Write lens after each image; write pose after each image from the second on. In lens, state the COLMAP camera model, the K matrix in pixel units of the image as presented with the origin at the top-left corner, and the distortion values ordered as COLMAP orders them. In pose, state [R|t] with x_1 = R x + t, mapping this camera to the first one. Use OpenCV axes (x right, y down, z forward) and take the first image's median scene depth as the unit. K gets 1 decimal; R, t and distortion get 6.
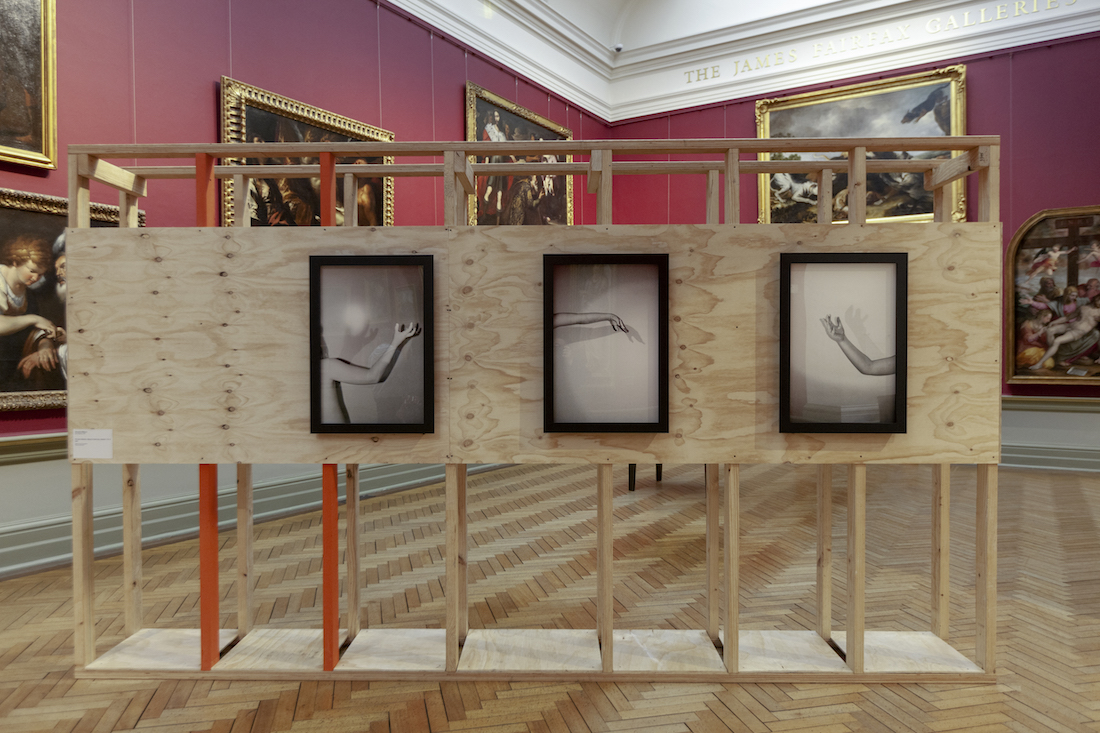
lens RADIAL K [[795.3, 0, 550.0], [0, 795.3, 366.5], [0, 0, 1]] dist [0.002313, -0.002805]
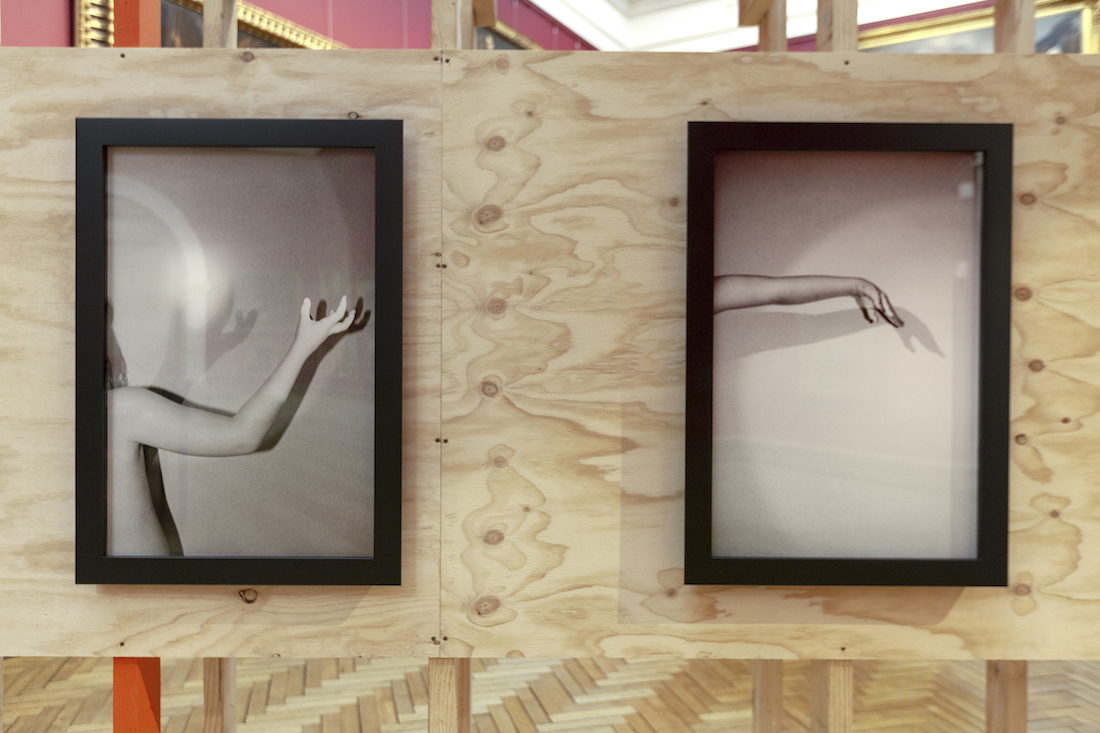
lens RADIAL K [[849.4, 0, 550.0], [0, 849.4, 366.5], [0, 0, 1]] dist [0.006436, -0.003587]
pose [[0.999626, 0.007668, 0.026260, -0.084560], [-0.007549, 0.999961, -0.004617, -0.019946], [-0.026294, 0.004417, 0.999644, 0.583361]]
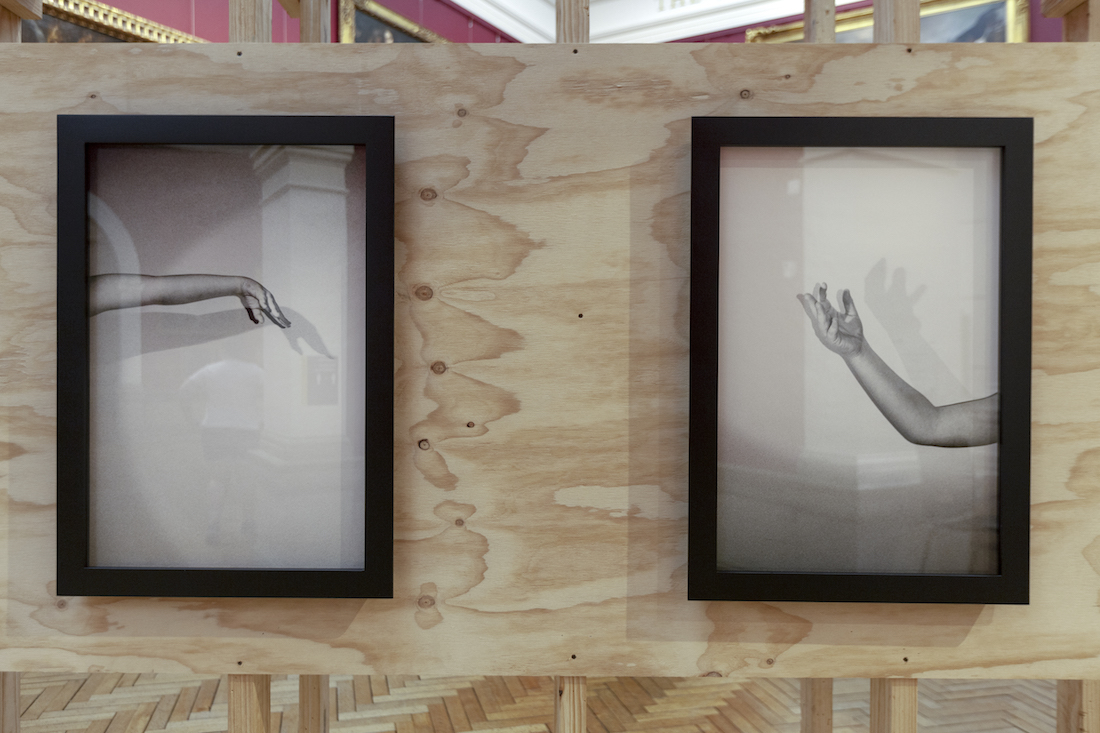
lens RADIAL K [[878.7, 0, 550.0], [0, 878.7, 366.5], [0, 0, 1]] dist [0.005756, -0.011213]
pose [[0.999899, 0.006520, 0.012635, 0.214579], [-0.006392, 0.999928, -0.010112, -0.020839], [-0.012700, 0.010030, 0.999869, 0.579995]]
